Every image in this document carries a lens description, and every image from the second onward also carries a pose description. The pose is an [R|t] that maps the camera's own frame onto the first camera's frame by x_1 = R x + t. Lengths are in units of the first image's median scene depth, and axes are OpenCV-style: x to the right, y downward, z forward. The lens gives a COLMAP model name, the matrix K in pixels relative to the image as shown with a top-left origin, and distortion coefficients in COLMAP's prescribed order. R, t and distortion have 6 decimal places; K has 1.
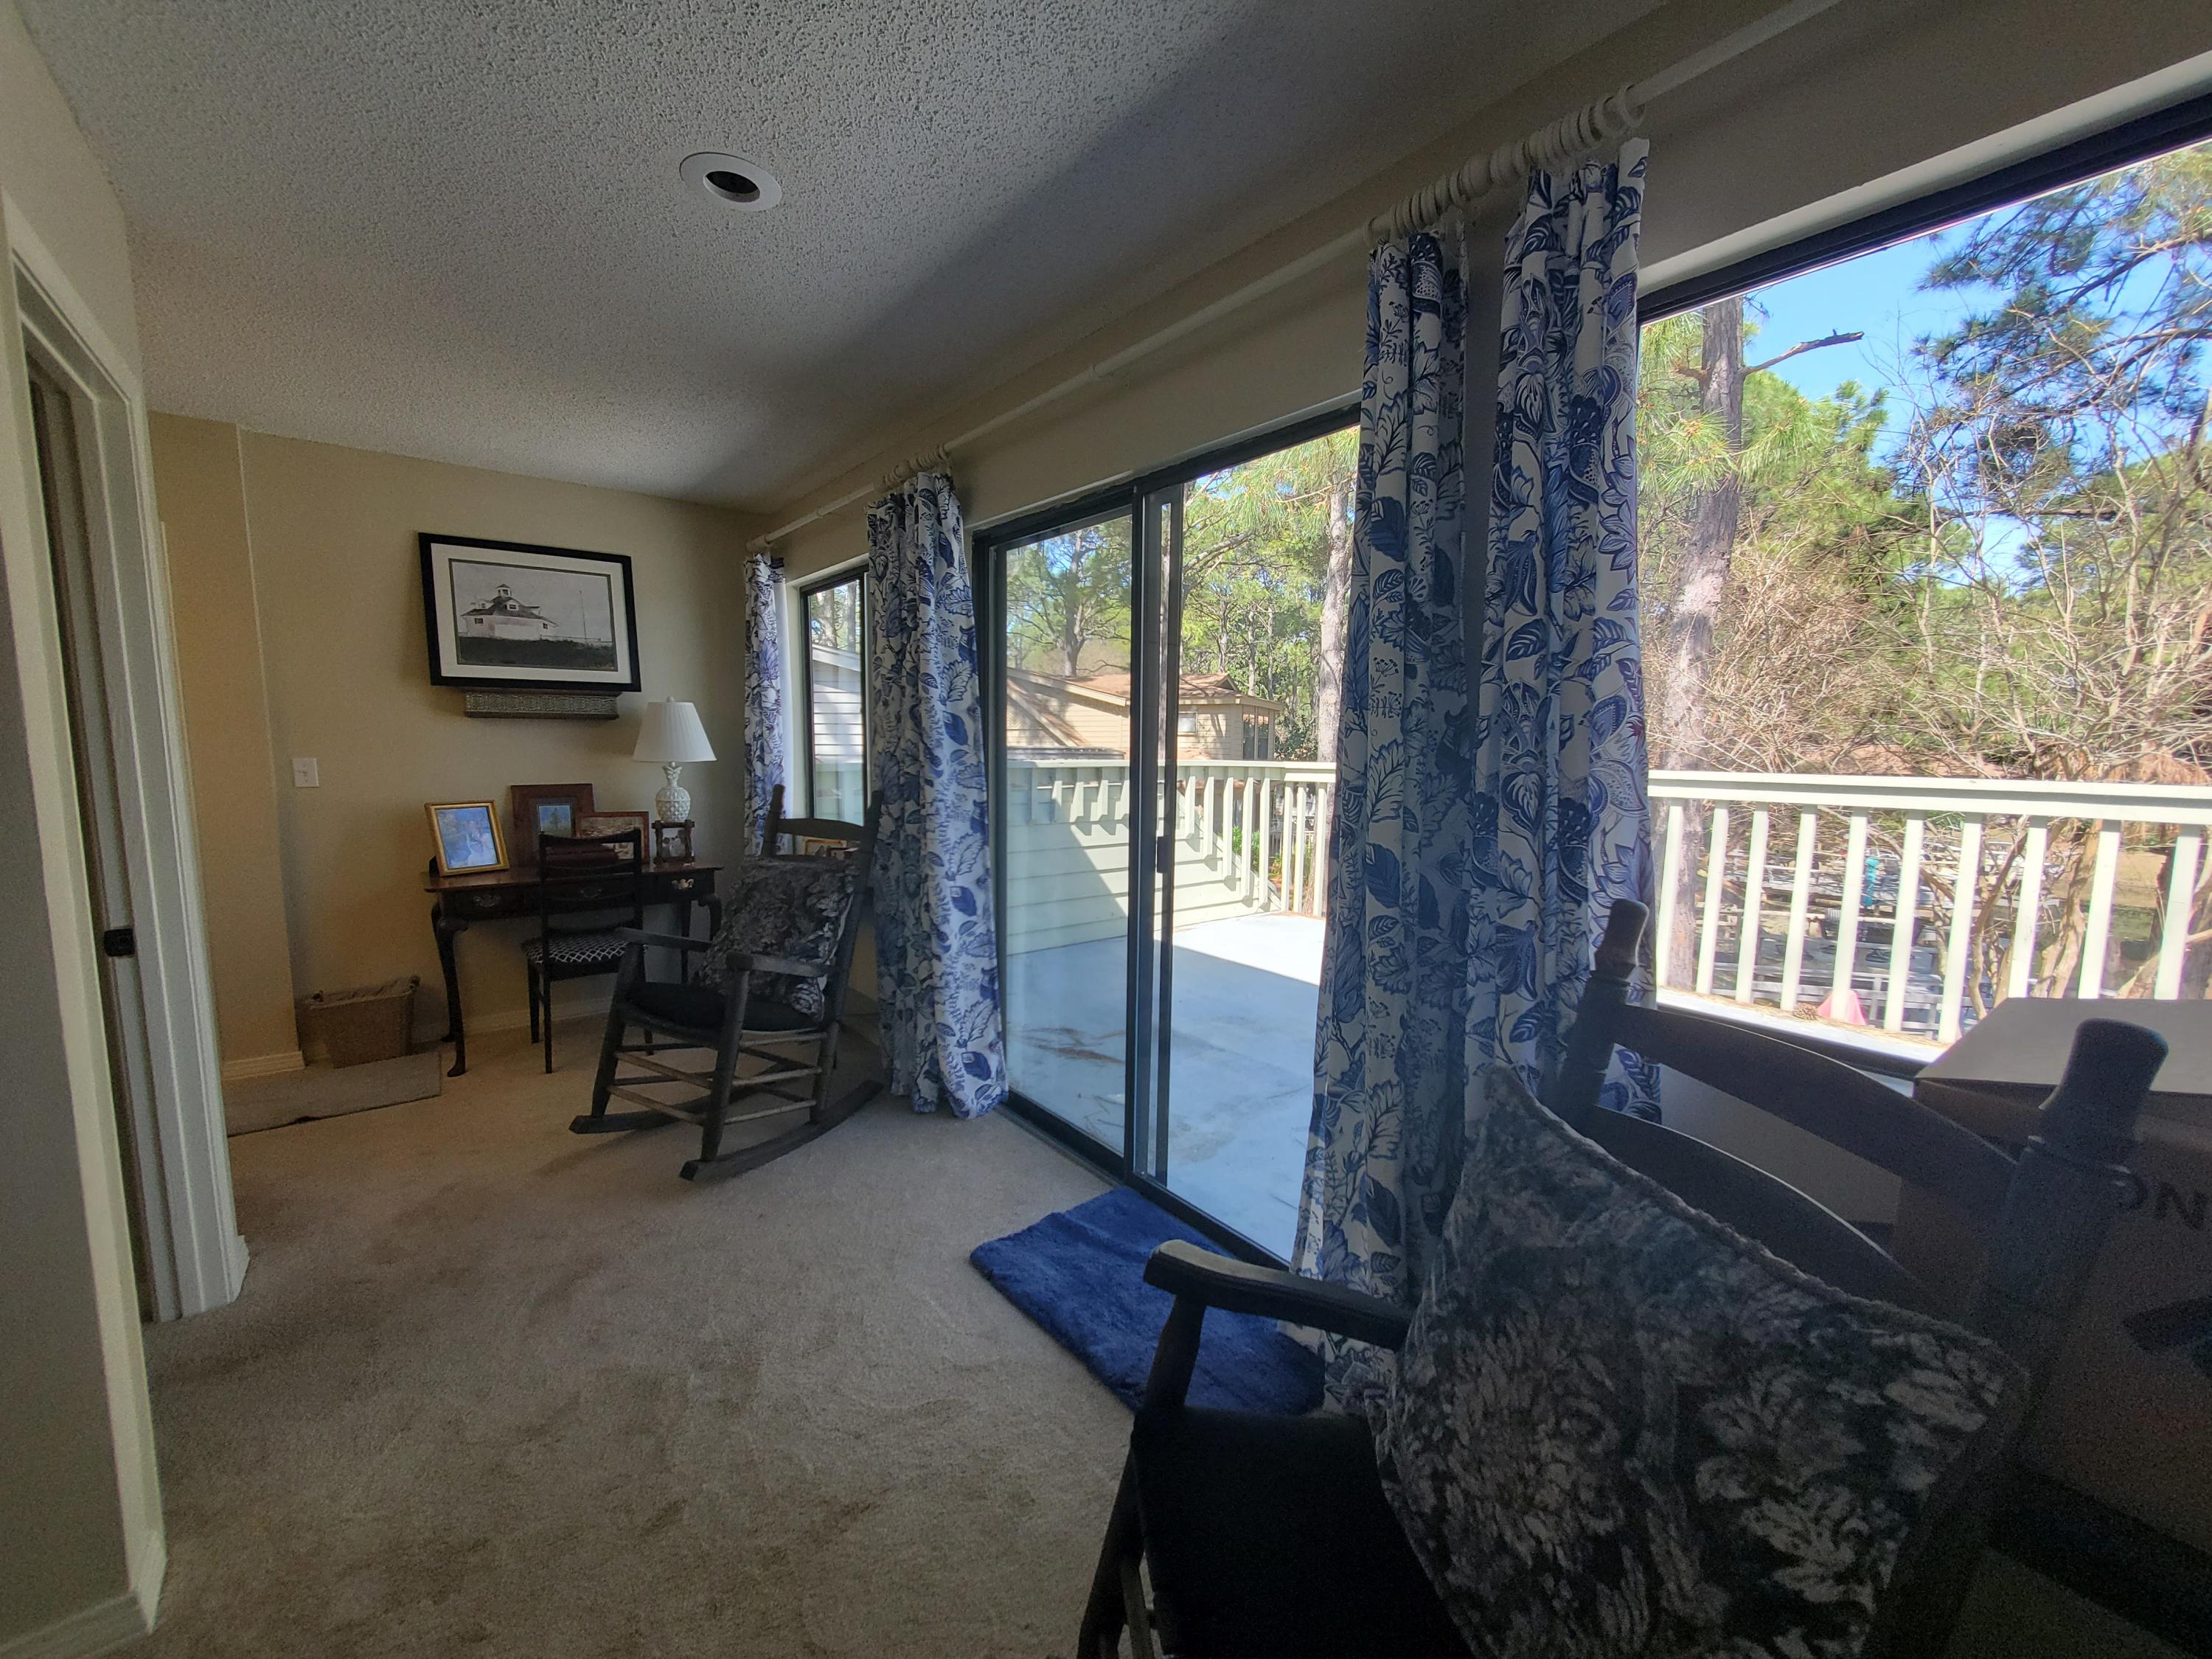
lens RADIAL K [[873.6, 0, 1104.7], [0, 873.6, 837.5], [0, 0, 1]] dist [0.006009, -0.004494]
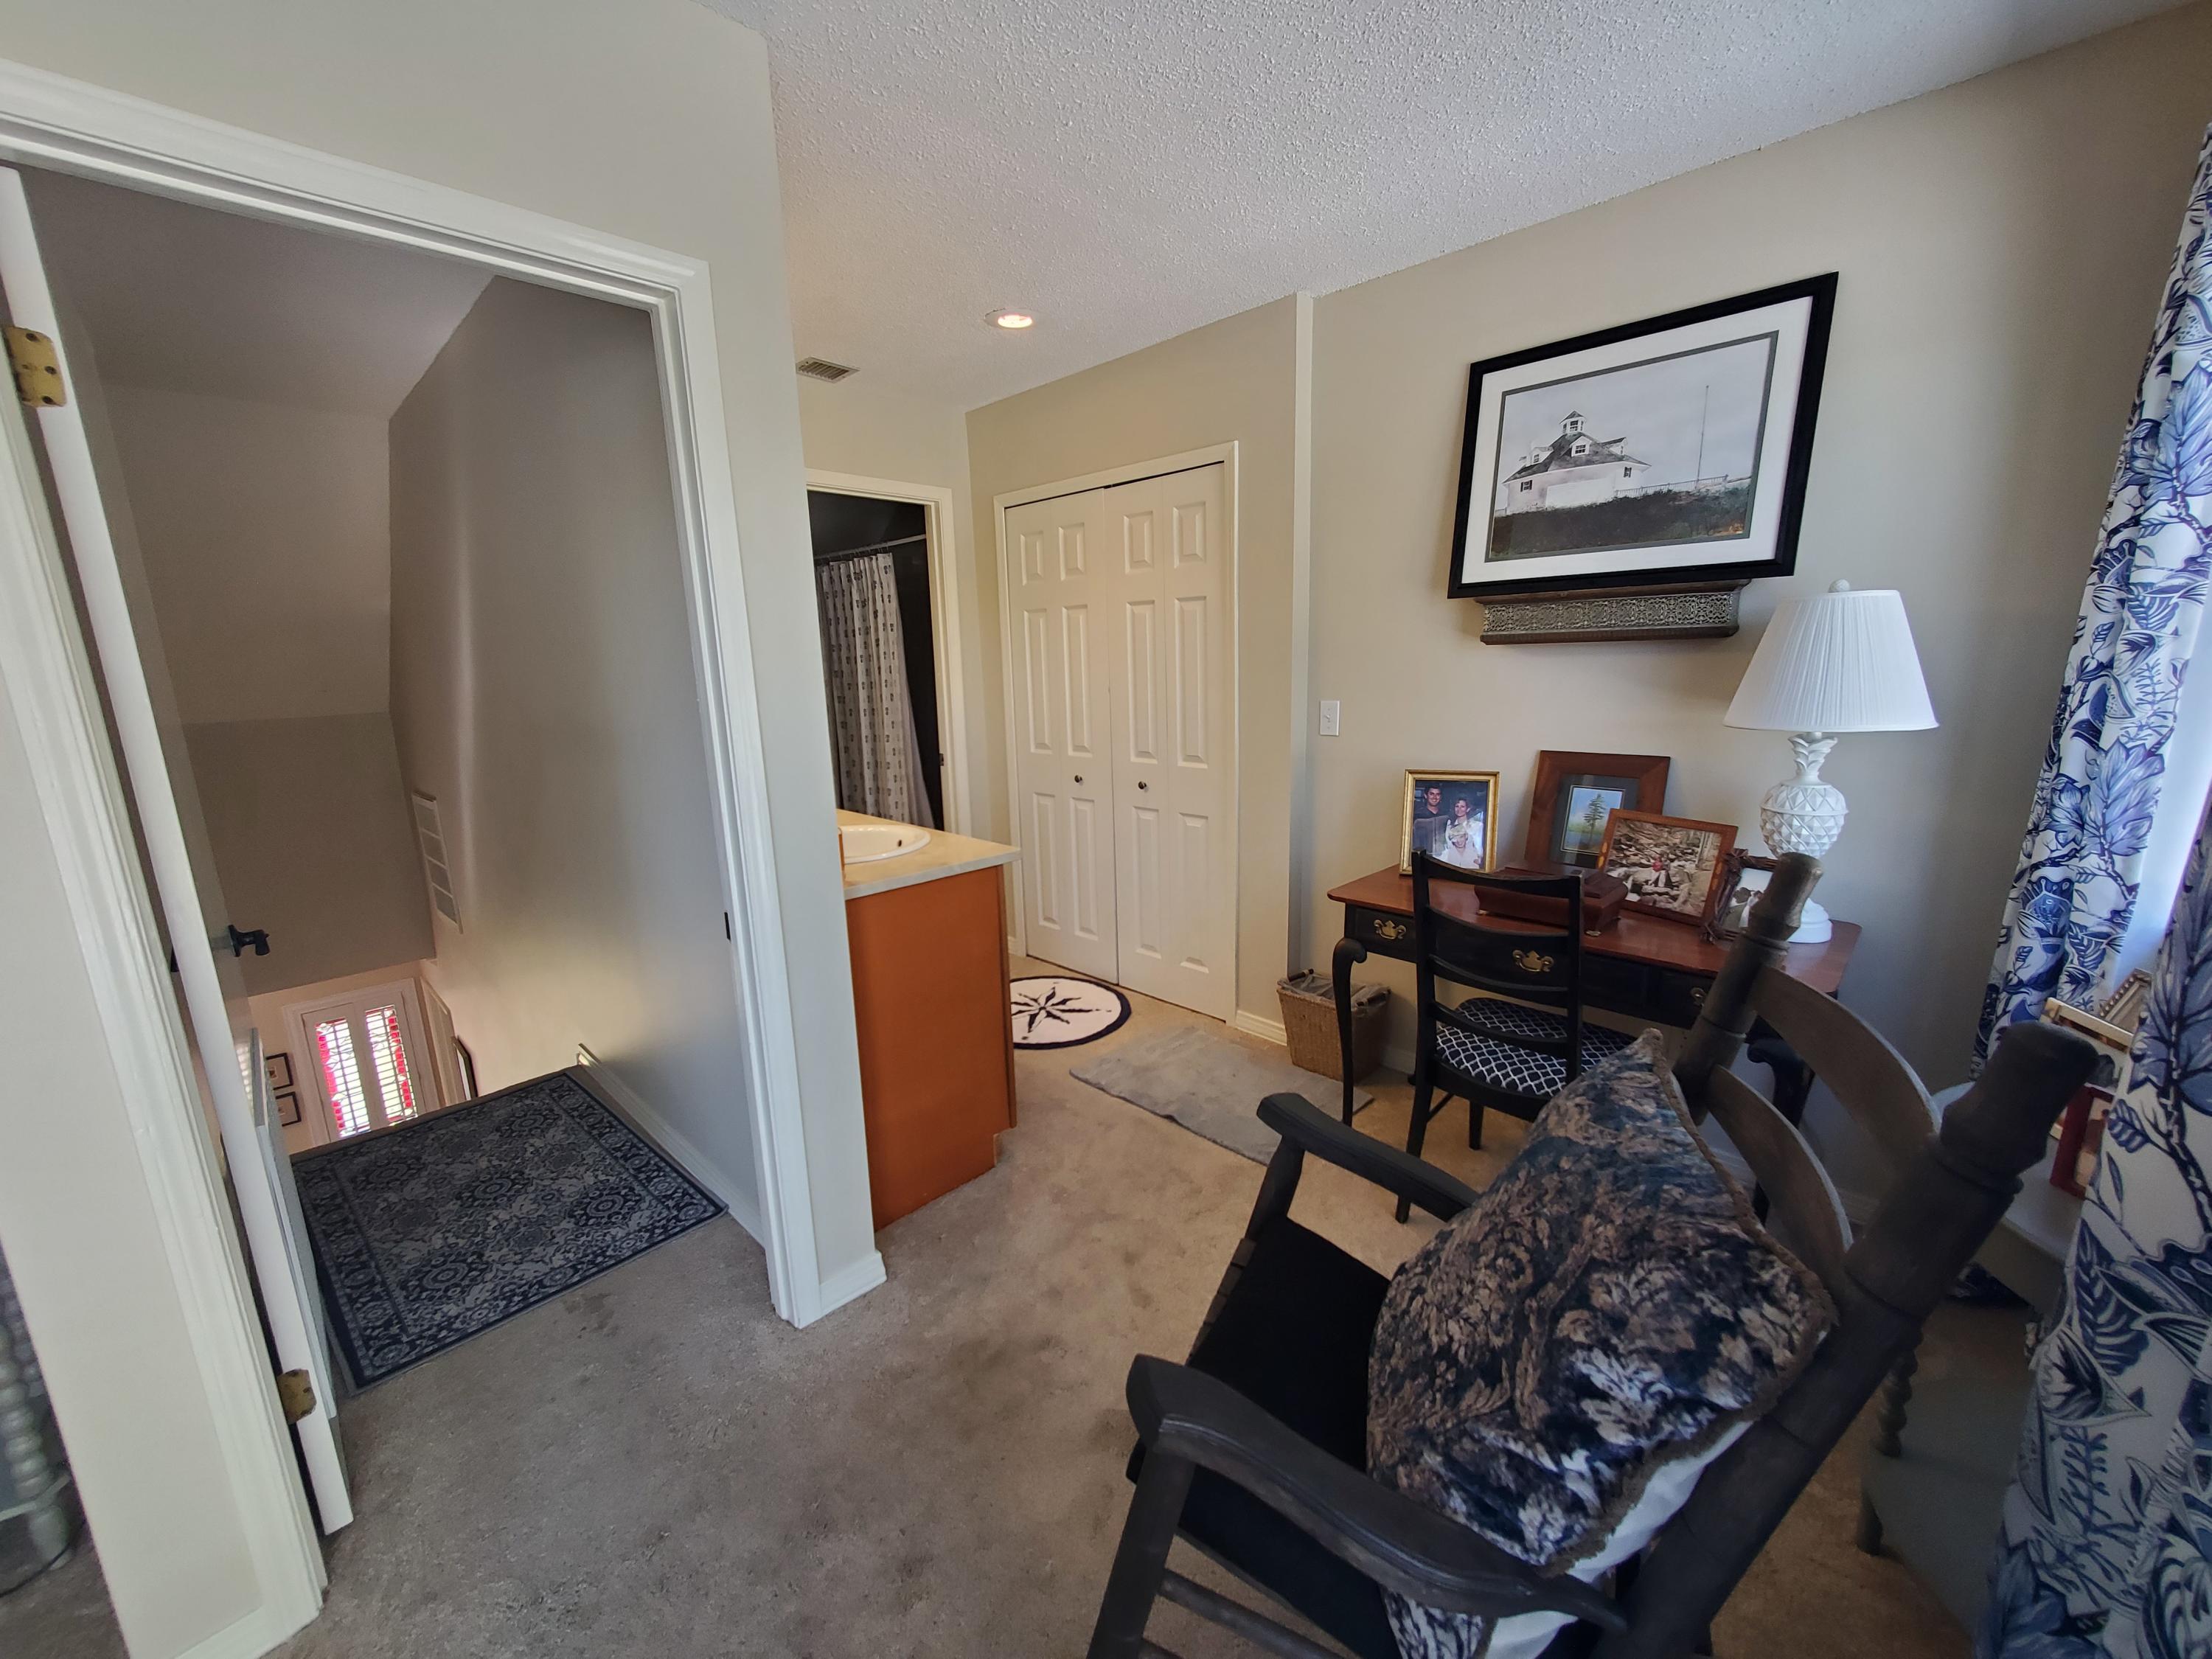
lens RADIAL K [[887.7, 0, 1110.5], [0, 887.7, 844.3], [0, 0, 1]] dist [0.002328, 0.000332]
pose [[0.135362, 0.195383, -0.971341, -0.088998], [-0.089069, 0.978794, 0.184470, -0.086637], [0.986785, 0.061546, 0.149894, 0.621488]]
